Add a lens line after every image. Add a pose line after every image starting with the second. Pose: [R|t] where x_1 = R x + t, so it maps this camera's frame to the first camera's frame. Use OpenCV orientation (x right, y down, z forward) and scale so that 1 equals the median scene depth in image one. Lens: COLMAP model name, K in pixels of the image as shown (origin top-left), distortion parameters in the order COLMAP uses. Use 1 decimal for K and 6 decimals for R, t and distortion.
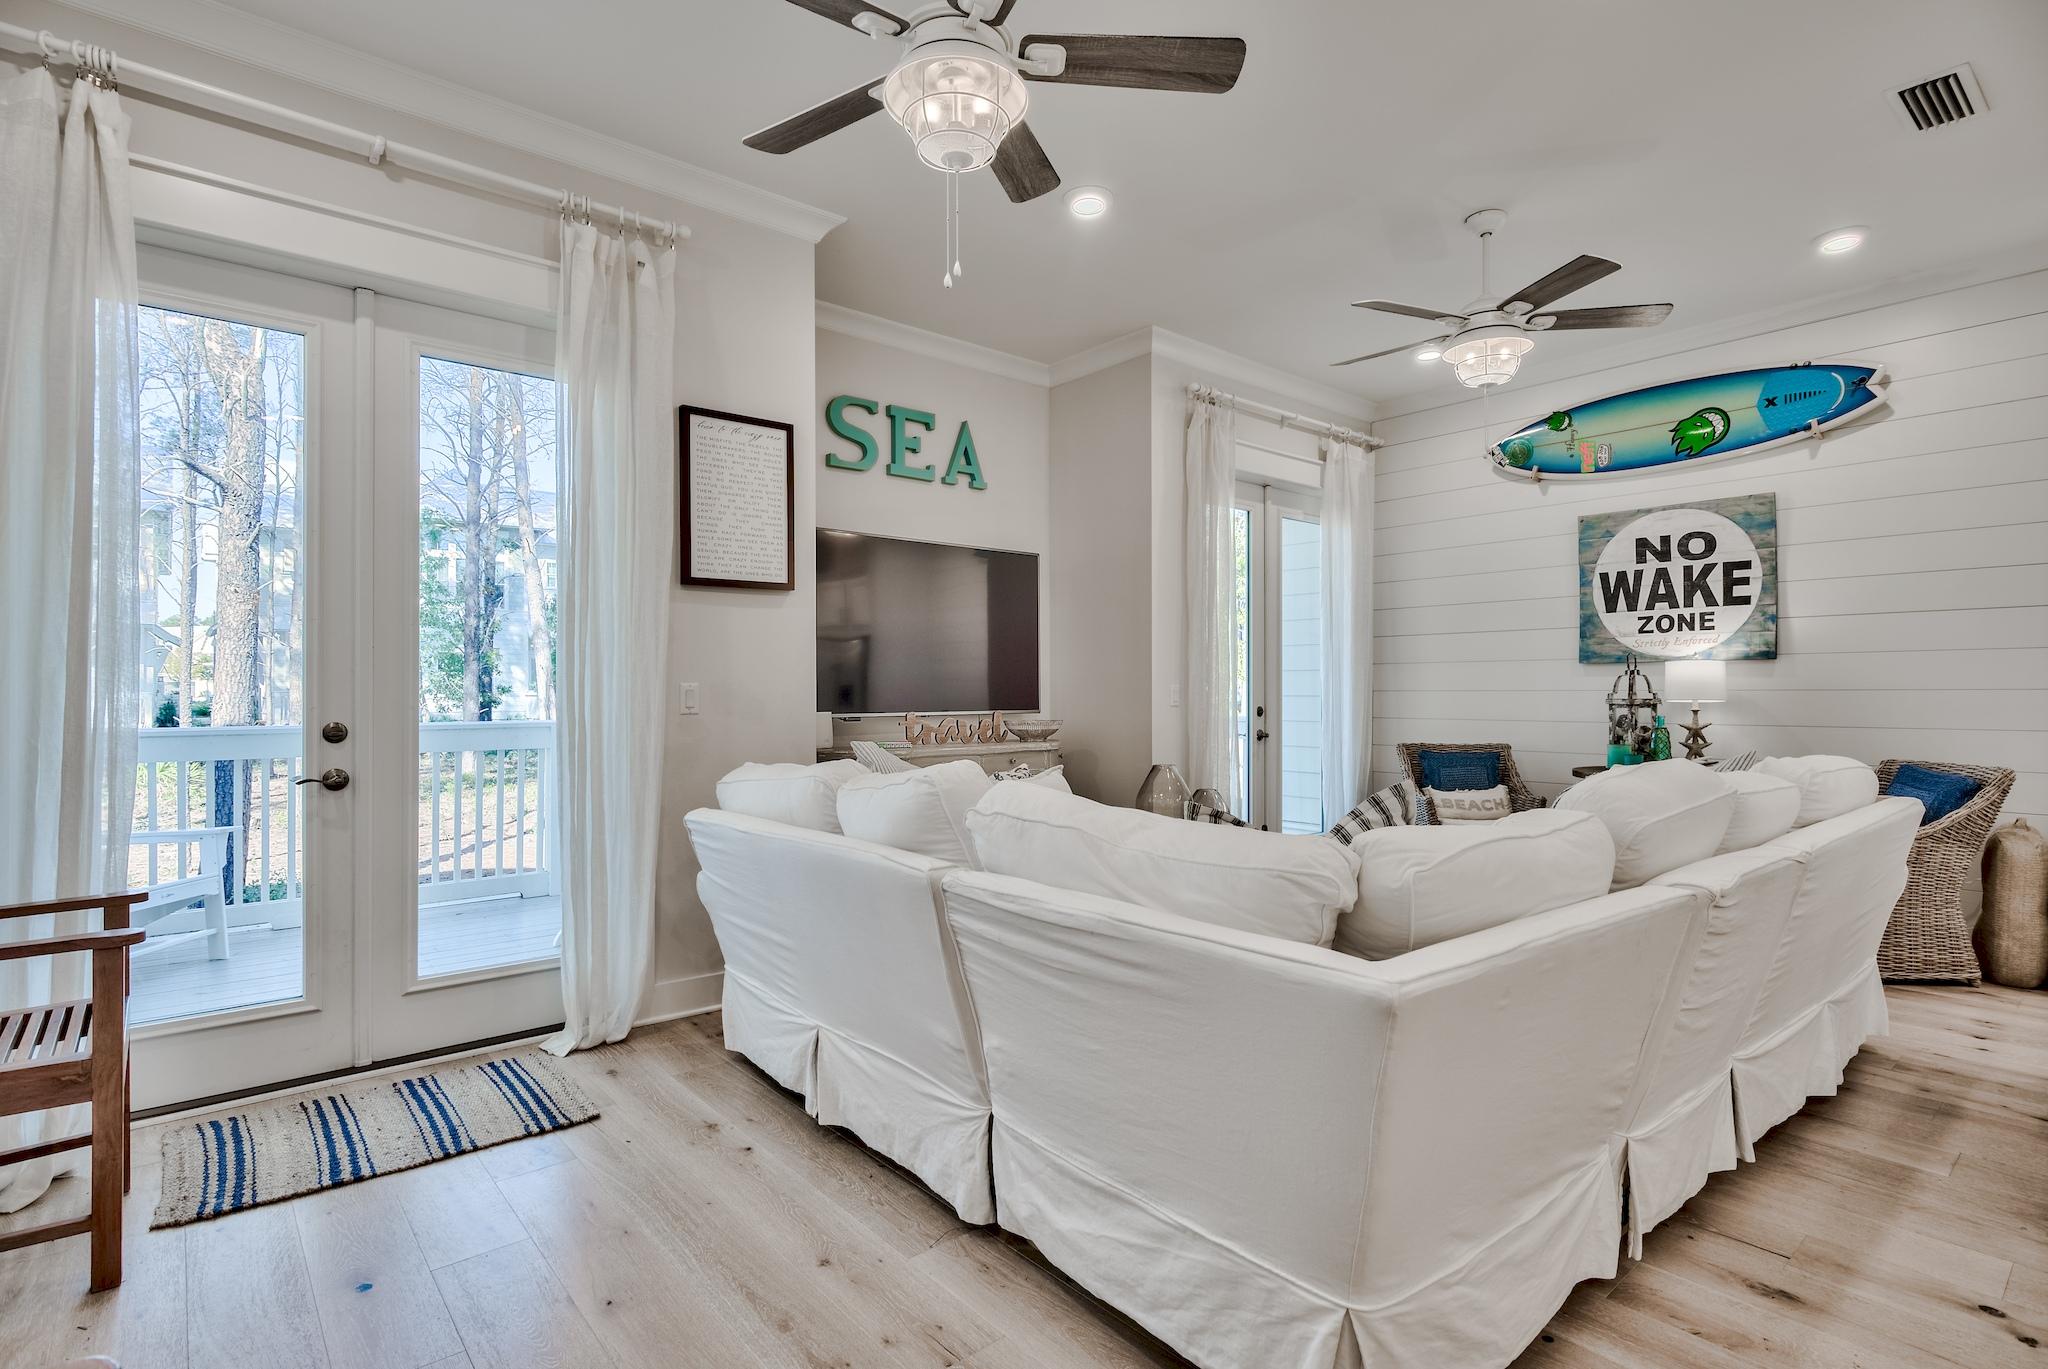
lens RADIAL K [[1010.4, 0, 1032.1], [0, 1010.4, 682.2], [0, 0, 1]] dist [-0.001015, -0.001071]
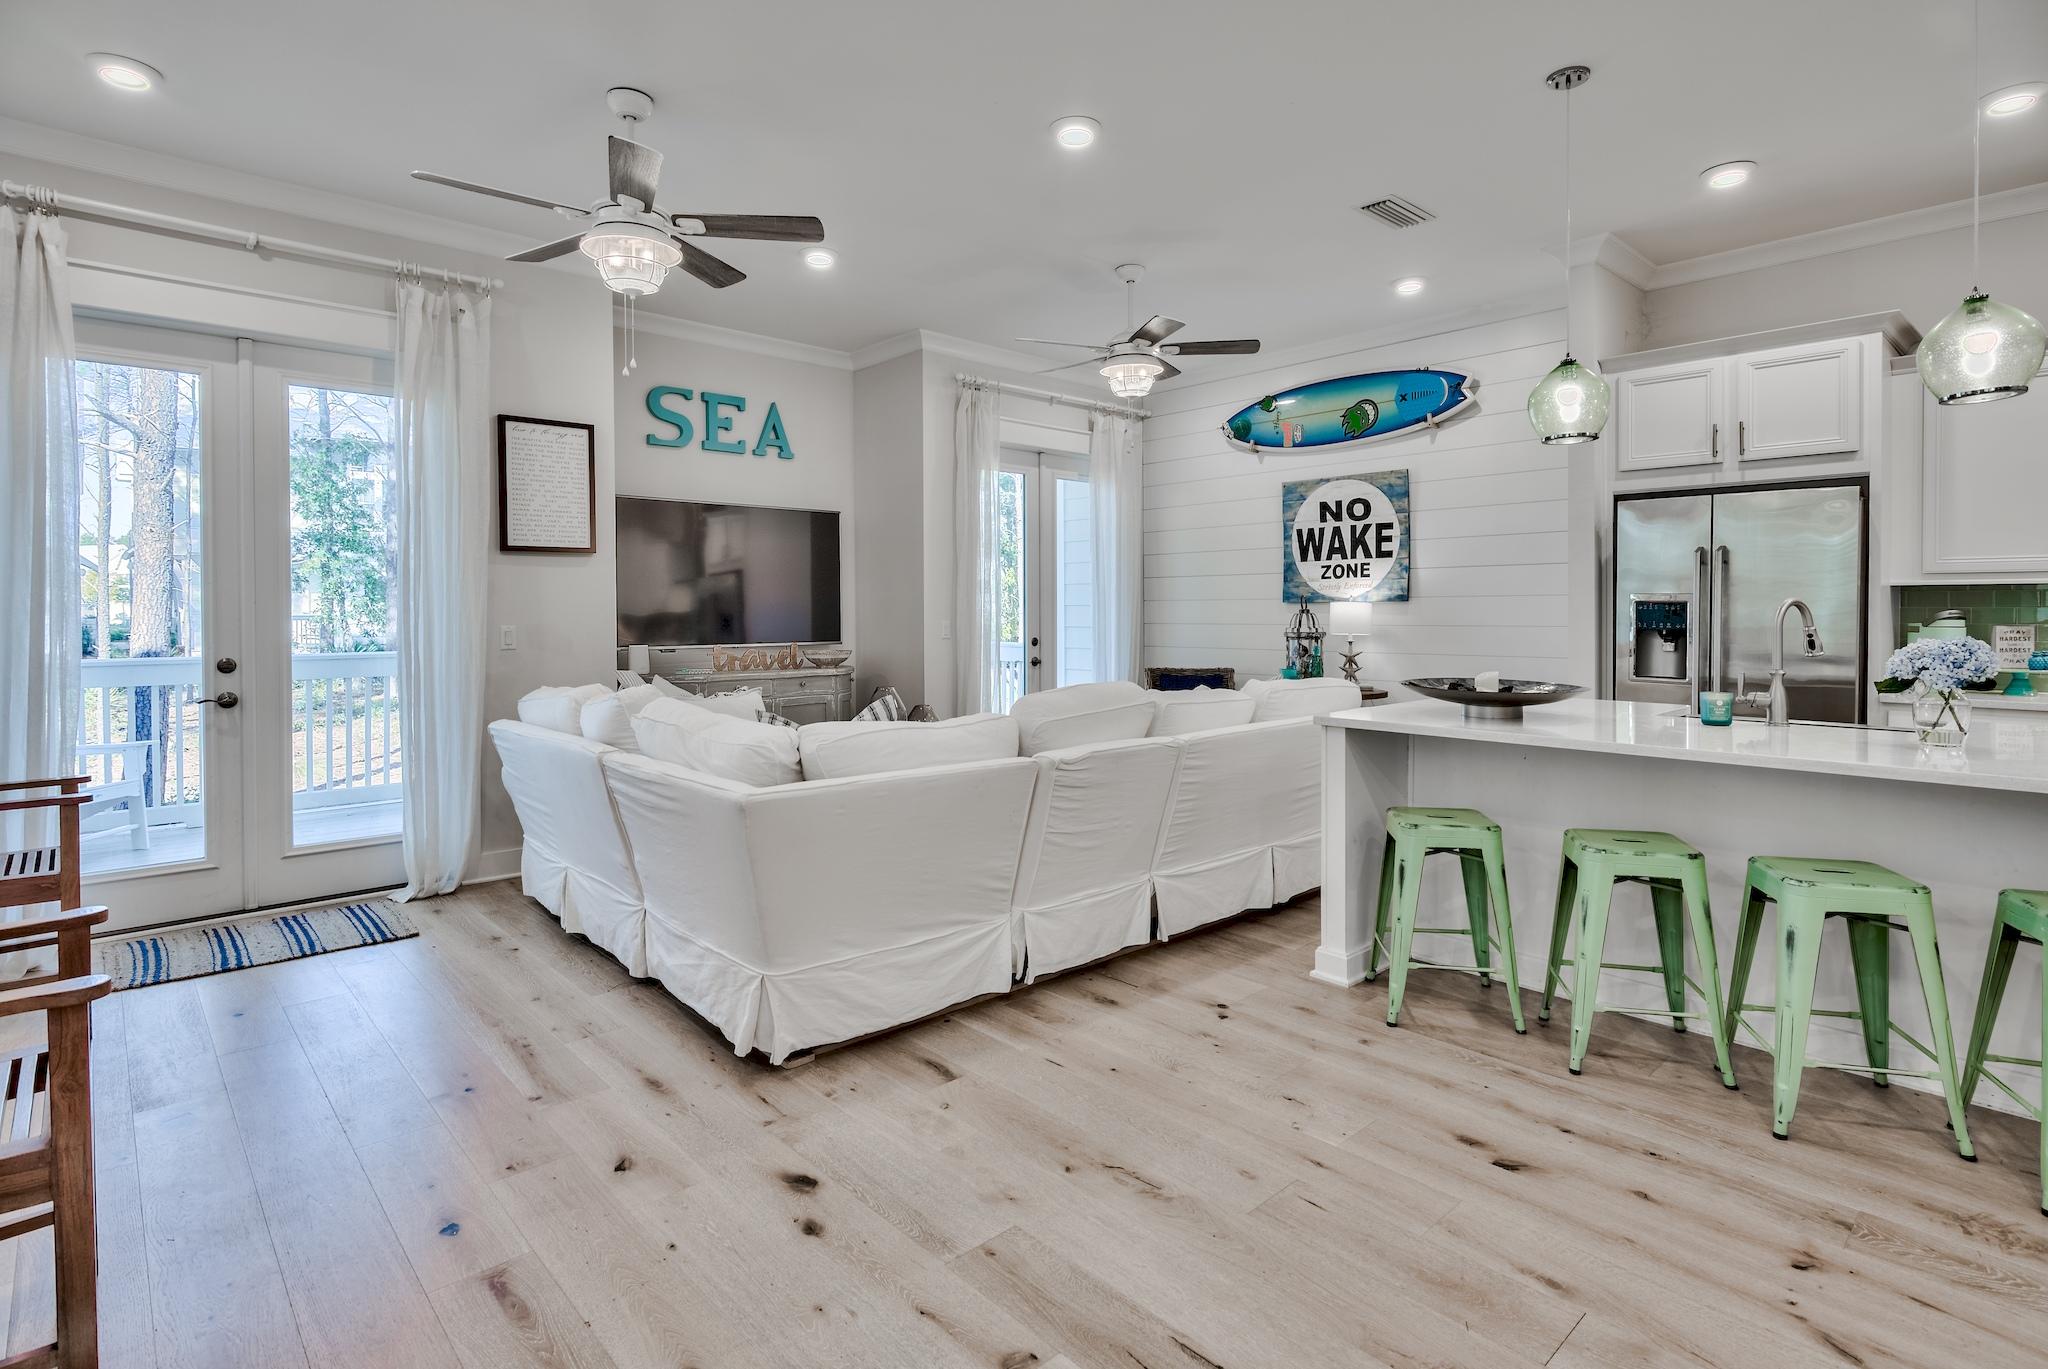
lens RADIAL K [[1010.4, 0, 1019.5], [0, 1010.4, 620.5], [0, 0, 1]] dist [-0.001015, -0.001071]
pose [[0.999162, -0.001625, 0.040887, 0.267776], [0.000948, 0.999862, 0.016575, -0.026971], [-0.040909, -0.016522, 0.999026, -0.334485]]
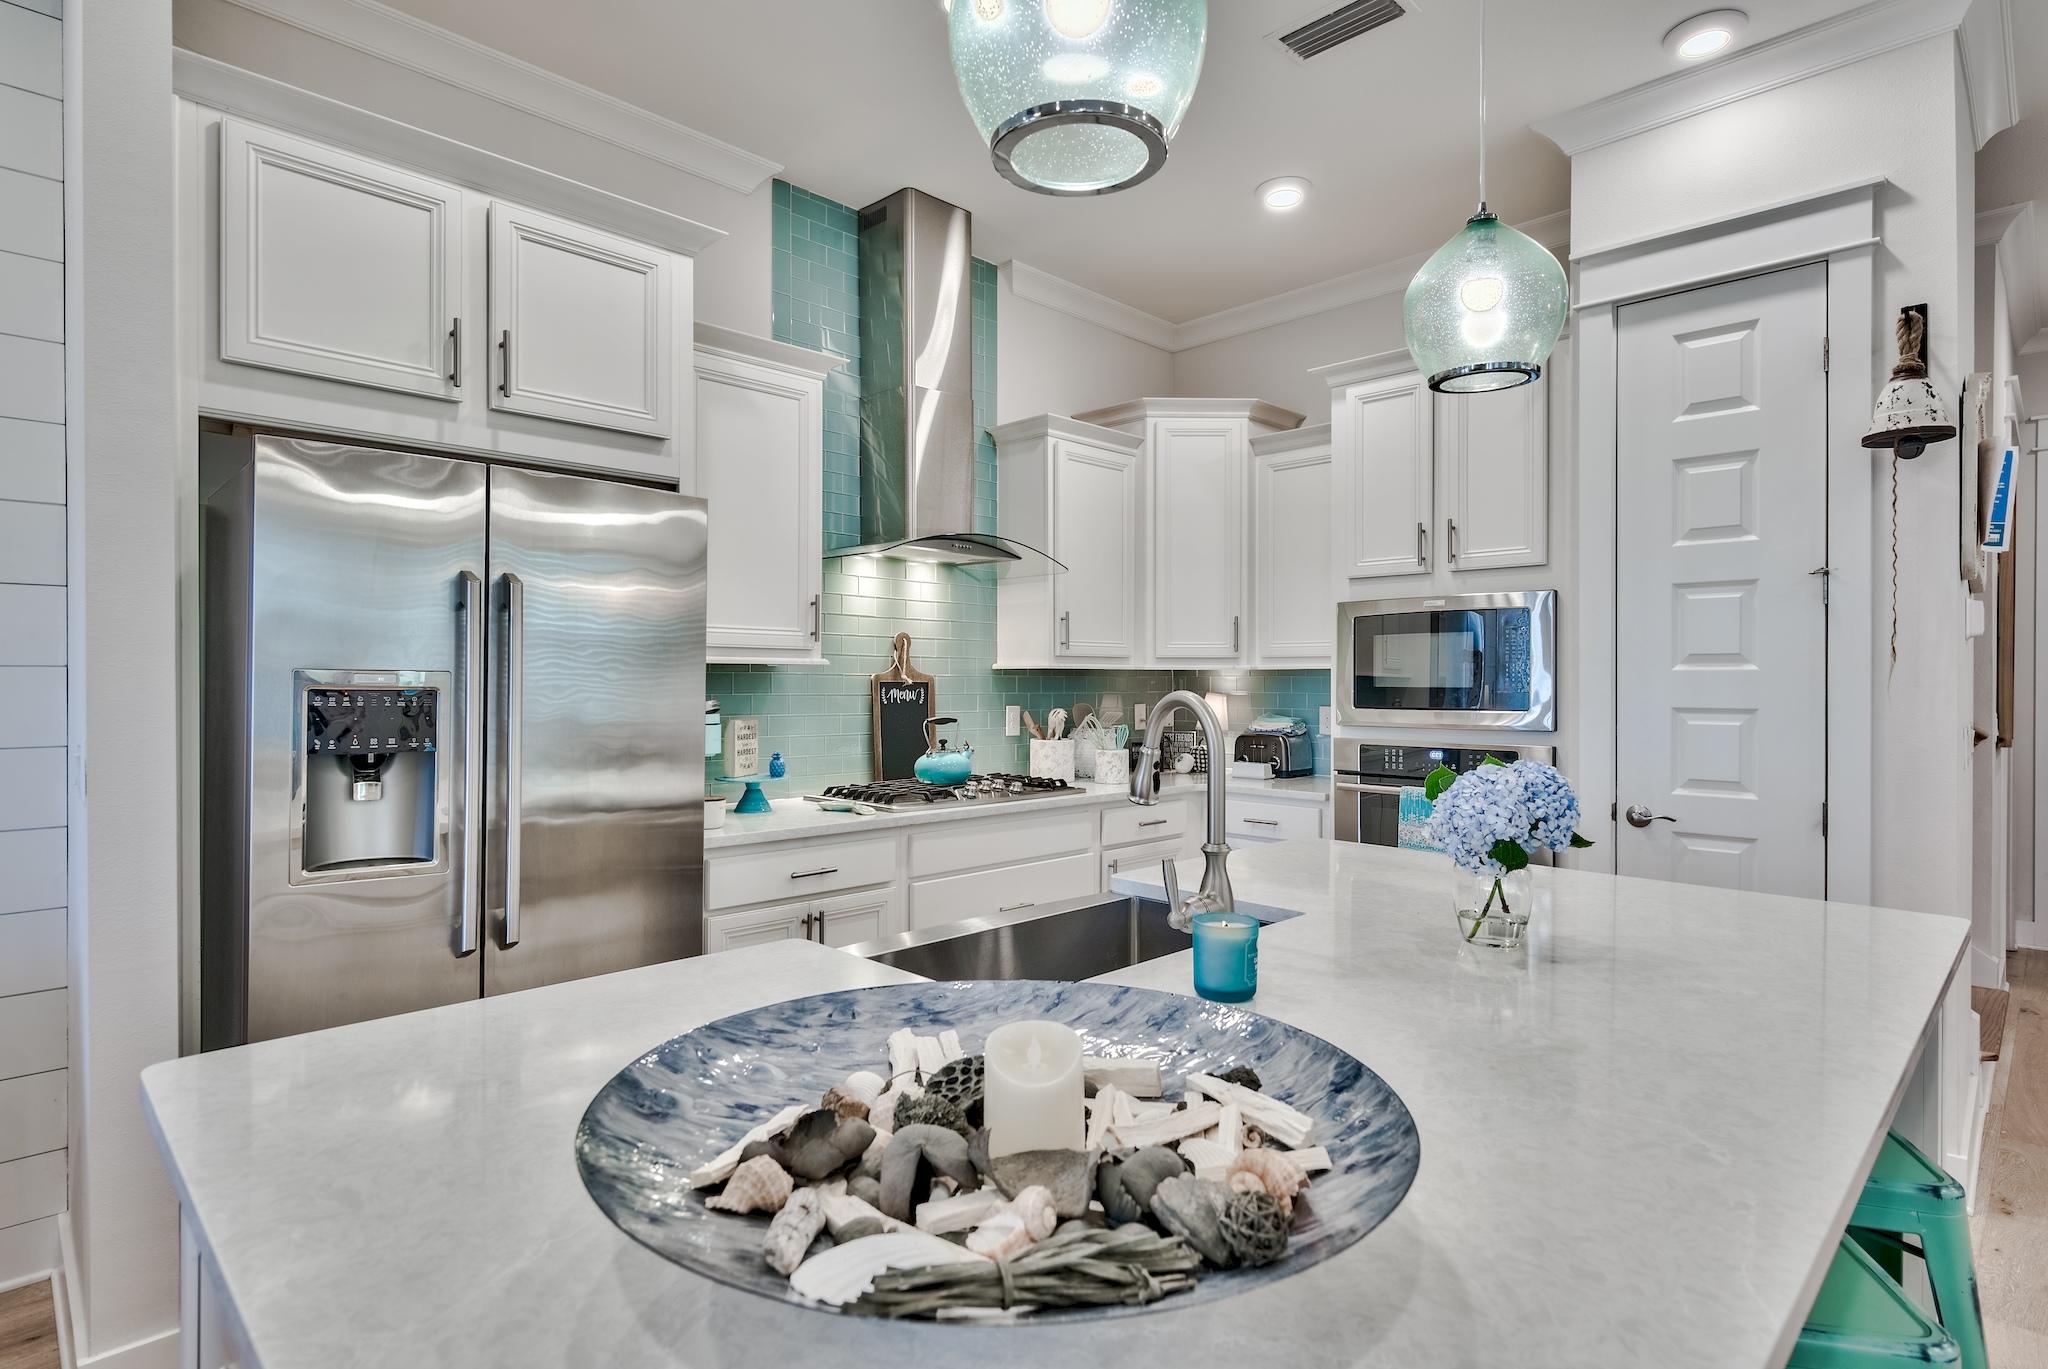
lens RADIAL K [[1058.5, 0, 1040.0], [0, 1058.5, 680.5], [0, 0, 1]] dist [0.003934, -0.000235]
pose [[-0.090195, -0.000365, 0.995924, 0.520597], [-0.008564, 0.999963, -0.000409, -0.036101], [-0.995887, -0.008566, -0.090195, 0.591124]]
